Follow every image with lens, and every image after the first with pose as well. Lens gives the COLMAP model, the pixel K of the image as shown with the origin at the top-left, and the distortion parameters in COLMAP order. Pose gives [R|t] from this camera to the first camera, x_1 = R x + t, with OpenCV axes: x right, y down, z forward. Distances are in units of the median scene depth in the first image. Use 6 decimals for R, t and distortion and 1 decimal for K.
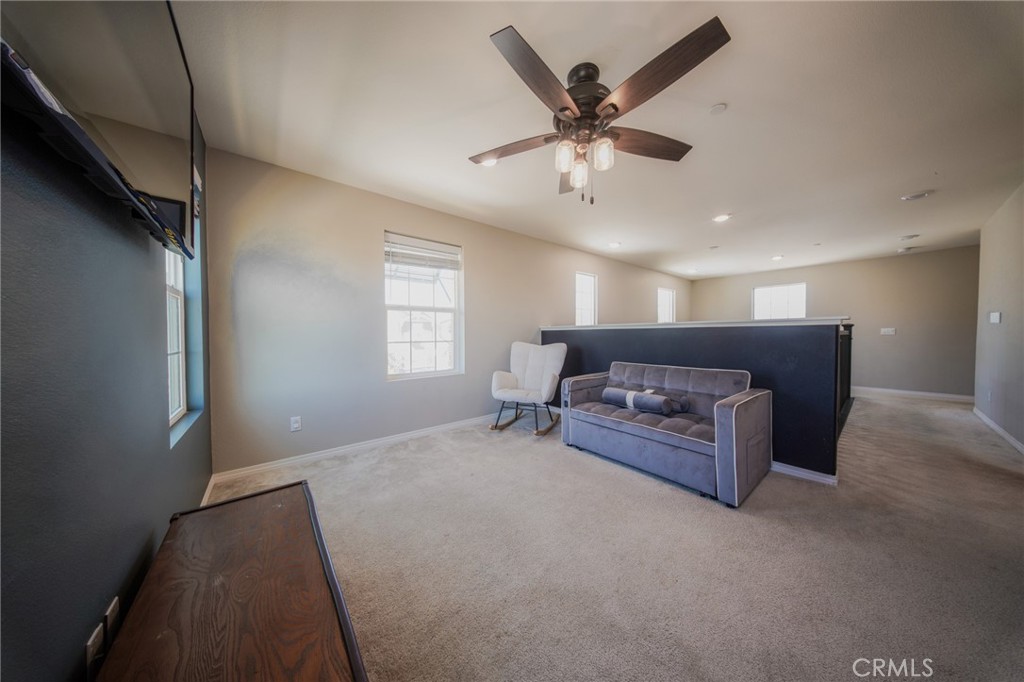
lens RADIAL K [[300.1, 0, 512.0], [0, 300.1, 341.0], [0, 0, 1]] dist [0.011014, -0.005284]
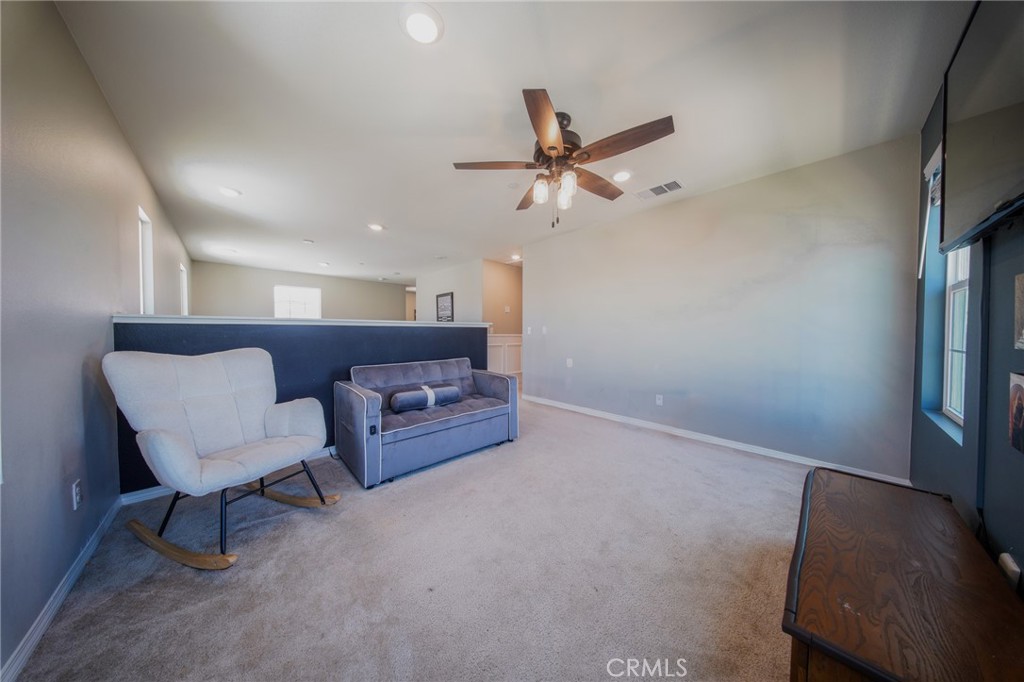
lens RADIAL K [[300.1, 0, 512.0], [0, 300.1, 341.0], [0, 0, 1]] dist [0.011014, -0.005284]
pose [[-0.069669, -0.025724, 0.997238, -0.490209], [0.021533, 0.999396, 0.027284, -0.011590], [-0.997338, 0.023374, -0.069073, 0.642545]]
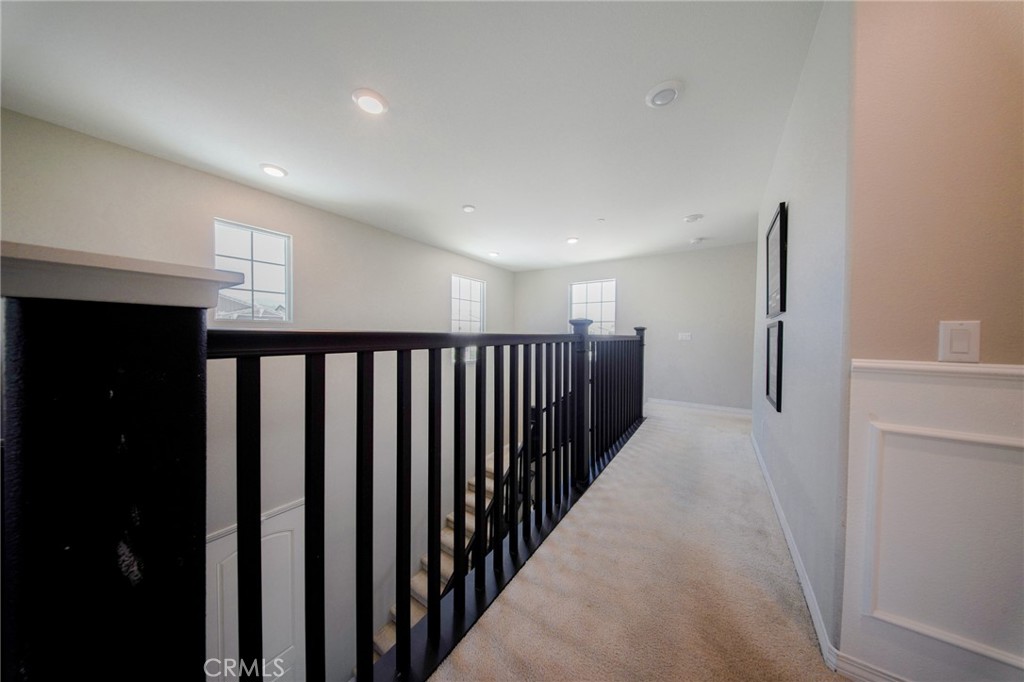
lens RADIAL K [[300.1, 0, 512.0], [0, 300.1, 341.0], [0, 0, 1]] dist [0.011014, -0.005284]
pose [[0.955790, 0.005232, 0.294003, 0.835843], [-0.004311, 0.999984, -0.003779, -0.021765], [-0.294018, 0.002345, 0.955797, 0.506220]]
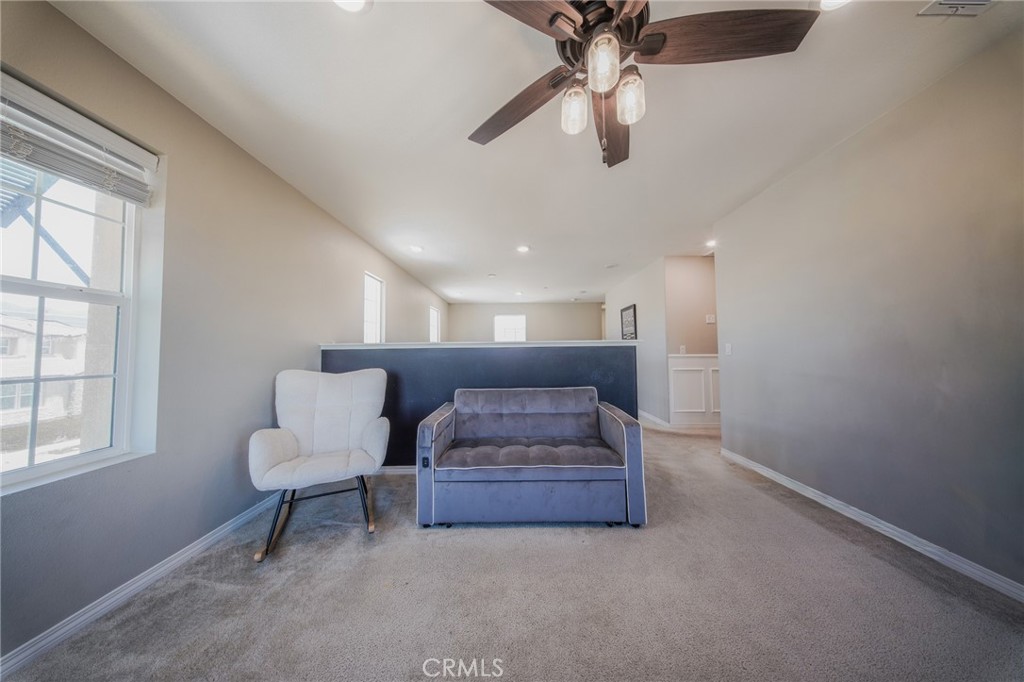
lens RADIAL K [[300.1, 0, 512.0], [0, 300.1, 341.0], [0, 0, 1]] dist [0.011014, -0.005284]
pose [[0.634297, 0.026576, 0.772633, -0.189263], [0.025601, 0.998139, -0.055350, -0.010493], [-0.772666, 0.054888, 0.632436, 0.384438]]
